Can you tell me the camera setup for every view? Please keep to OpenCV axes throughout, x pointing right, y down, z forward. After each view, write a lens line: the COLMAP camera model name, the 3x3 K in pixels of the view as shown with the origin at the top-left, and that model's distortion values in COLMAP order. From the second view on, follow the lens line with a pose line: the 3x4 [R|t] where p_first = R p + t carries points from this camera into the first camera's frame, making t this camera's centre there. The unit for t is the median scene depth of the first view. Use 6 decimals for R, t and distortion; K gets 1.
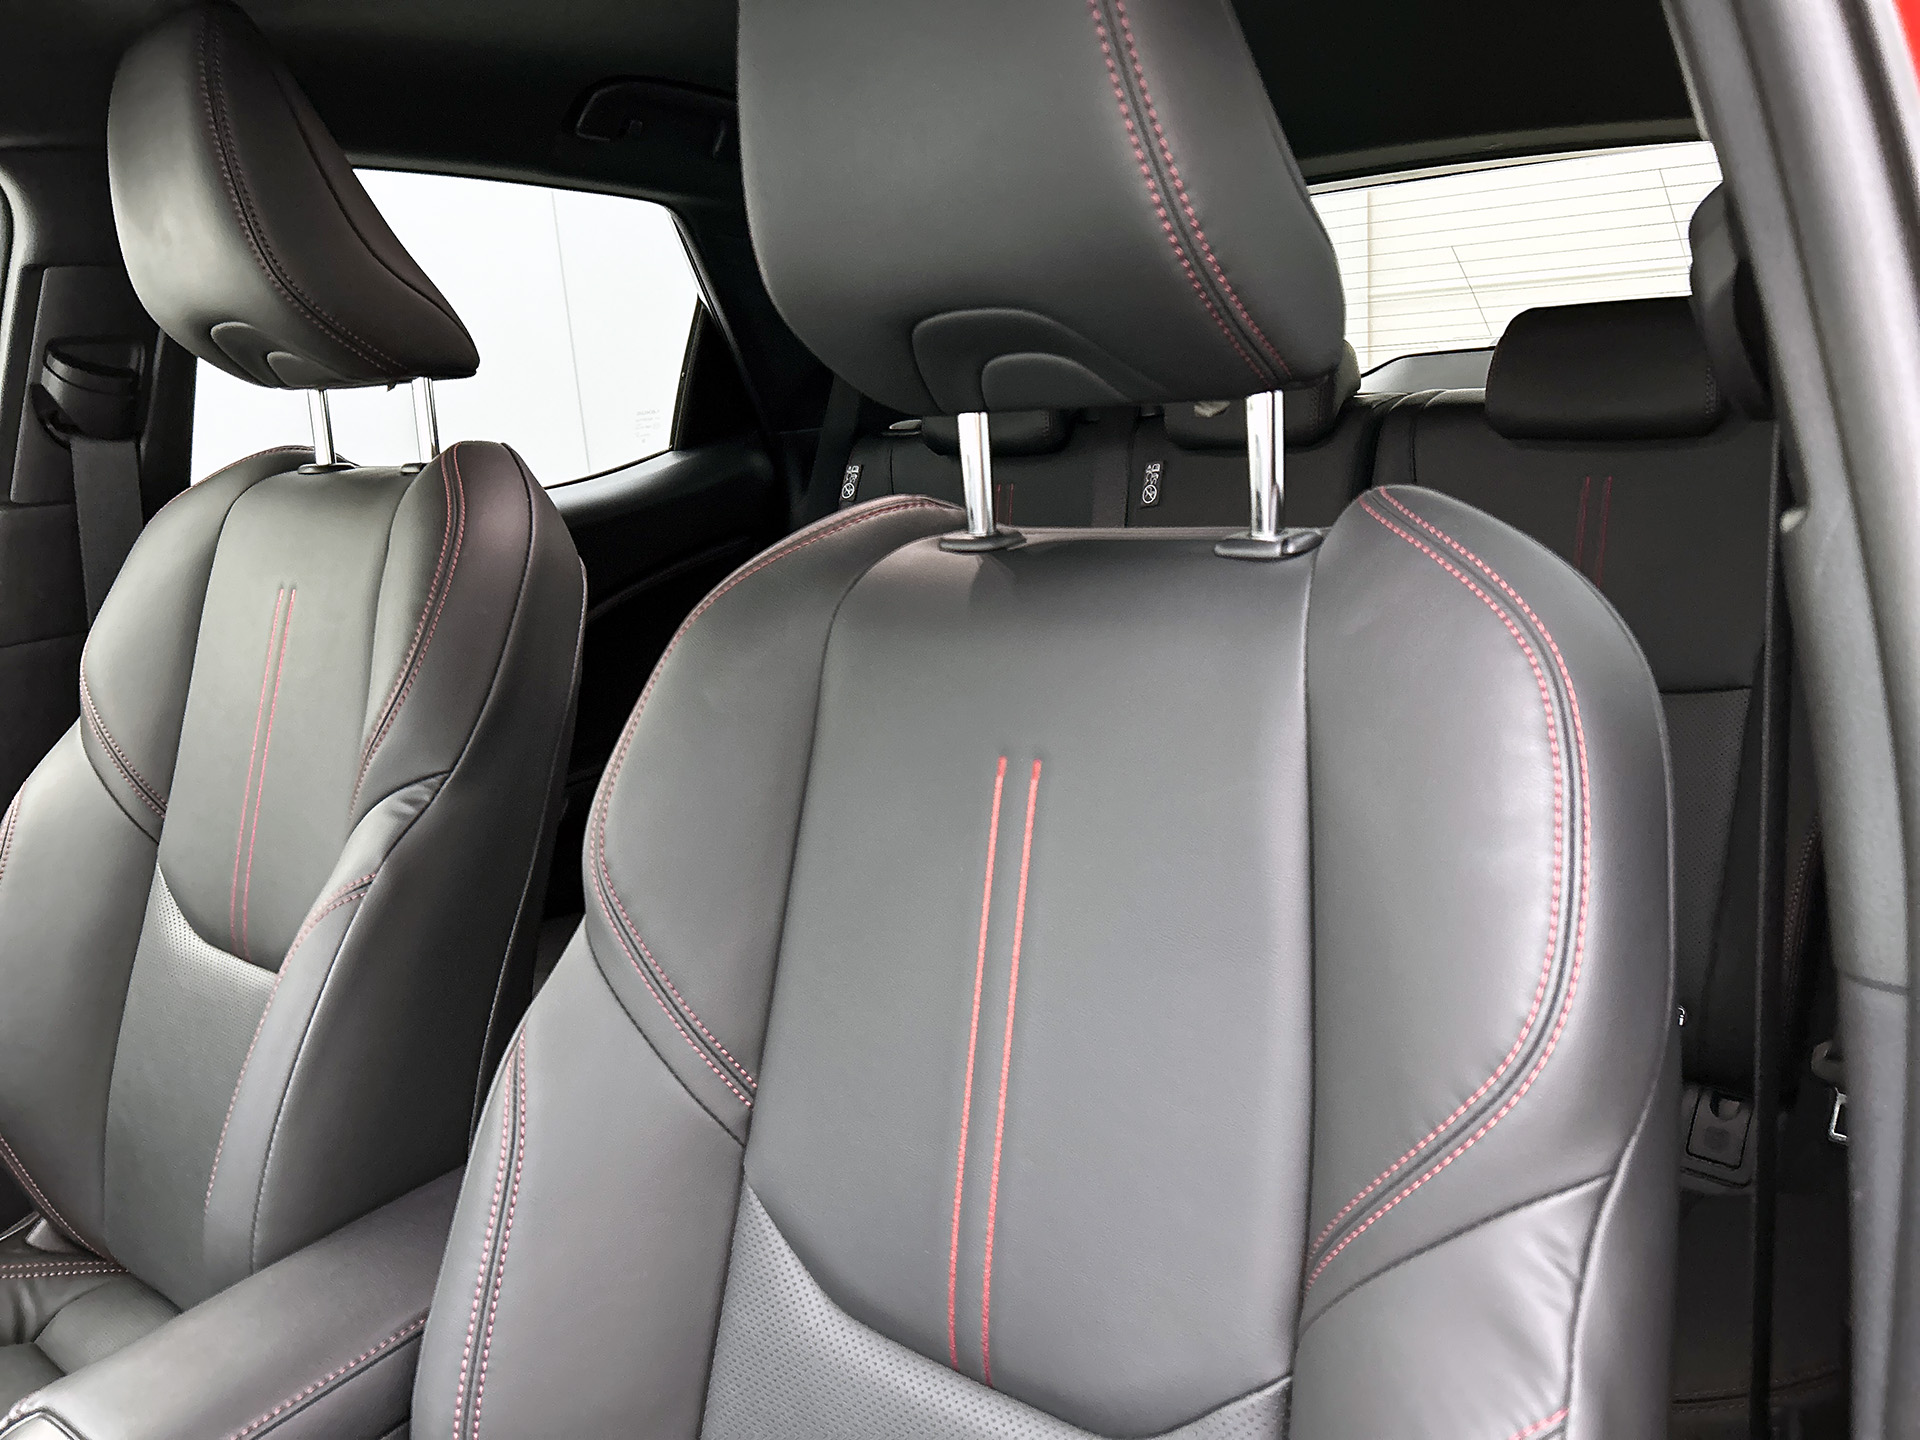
lens RADIAL K [[1453.6, 0, 969.9], [0, 1453.6, 725.6], [0, 0, 1]] dist [0.061354, -0.074027]
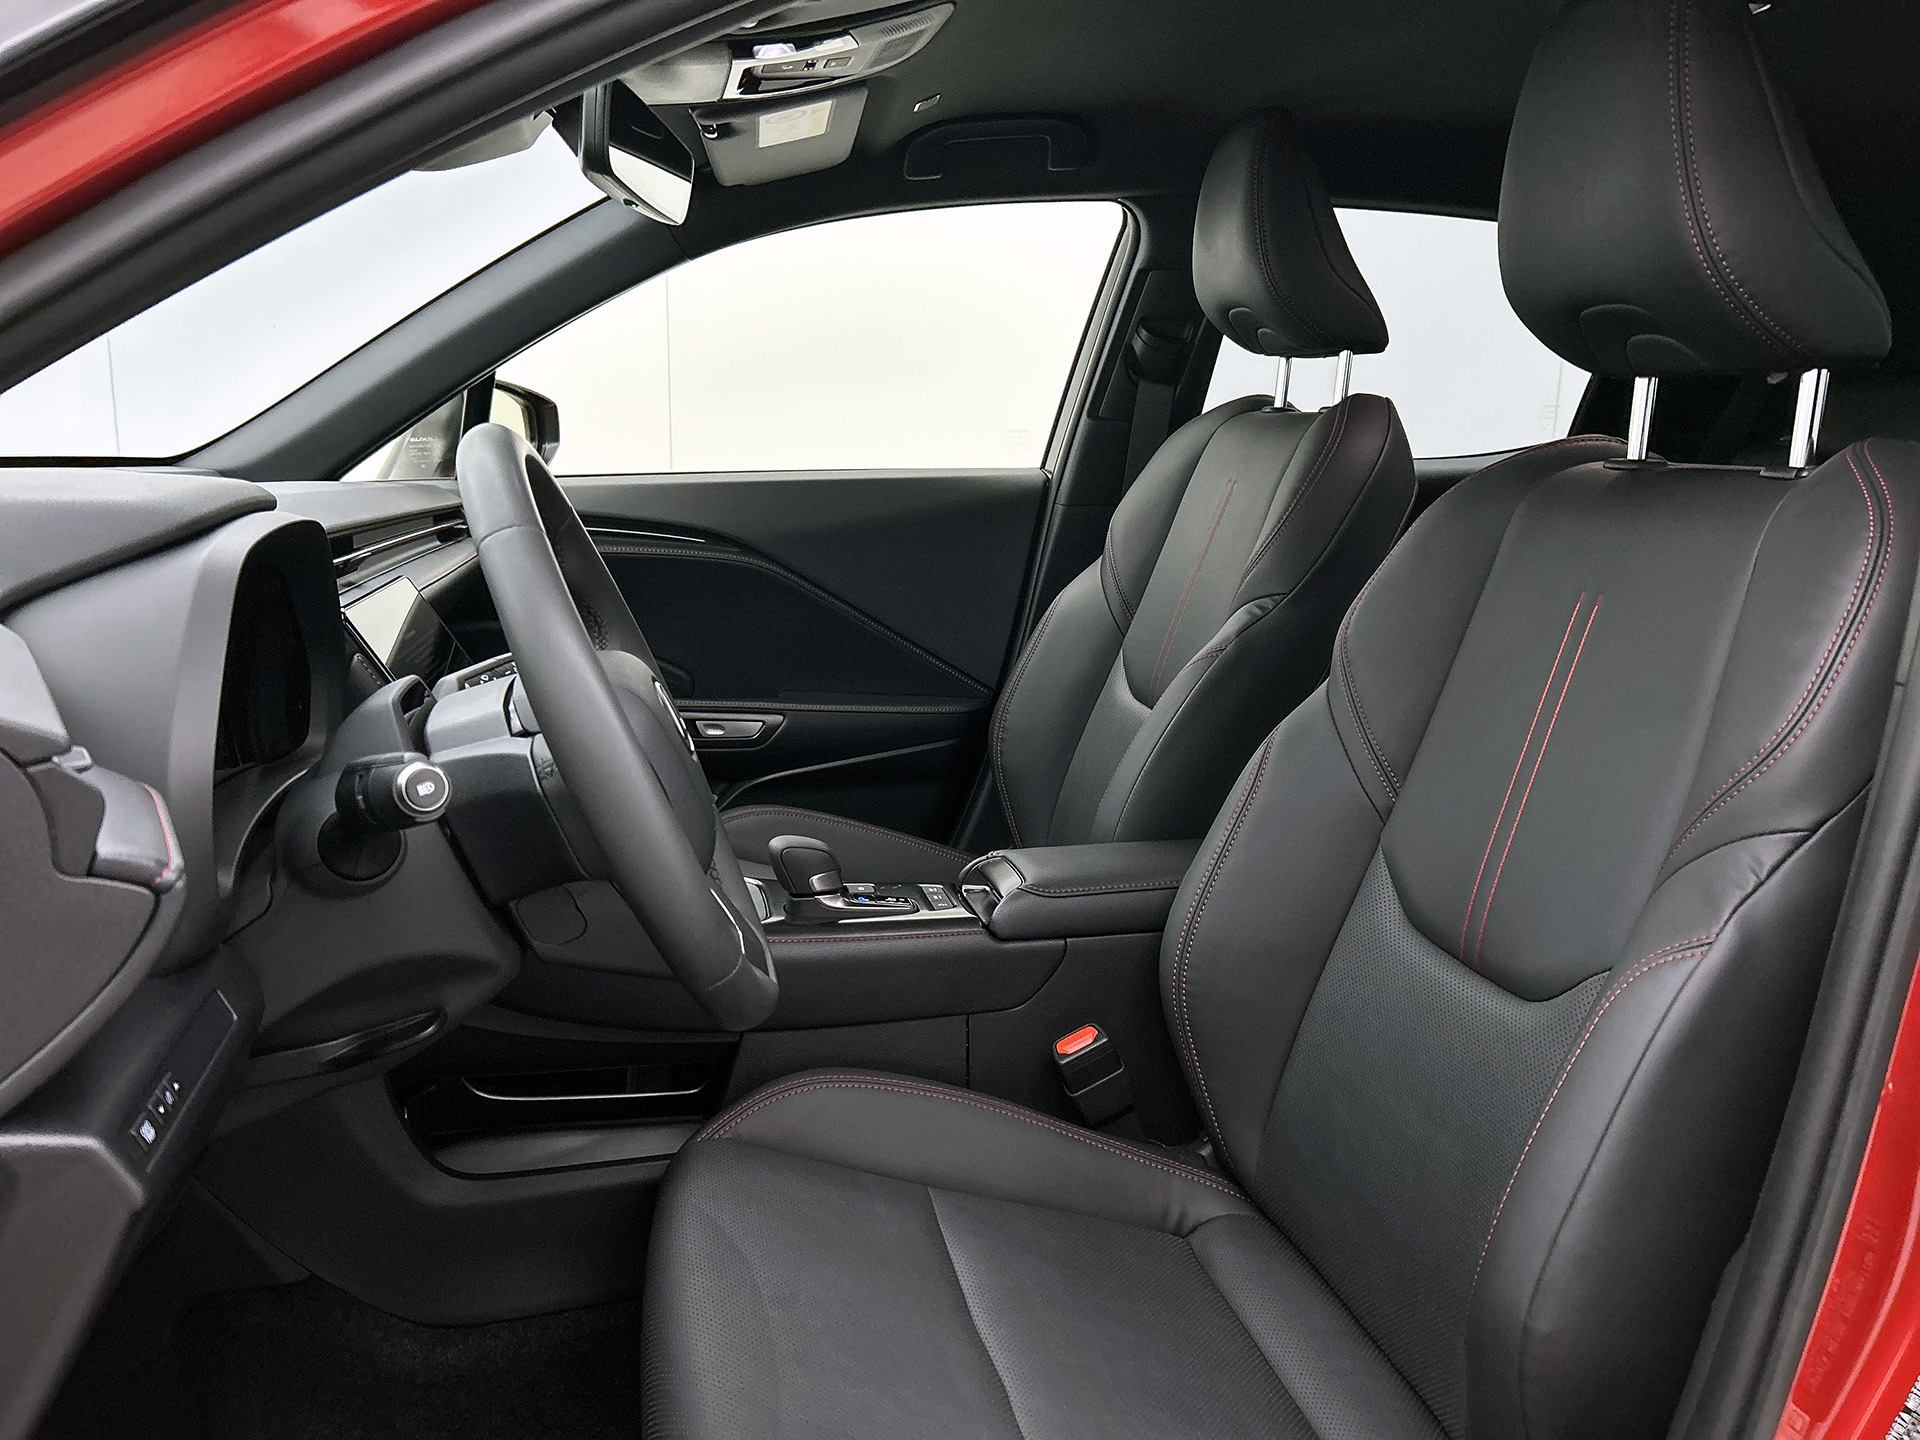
lens RADIAL K [[1453.6, 0, 949.1], [0, 1453.6, 726.6], [0, 0, 1]] dist [0.061354, -0.074027]
pose [[0.774160, 0.218343, -0.594141, 0.281409], [-0.226419, 0.972042, 0.062198, 0.133507], [0.591110, 0.086374, 0.801953, -0.399711]]
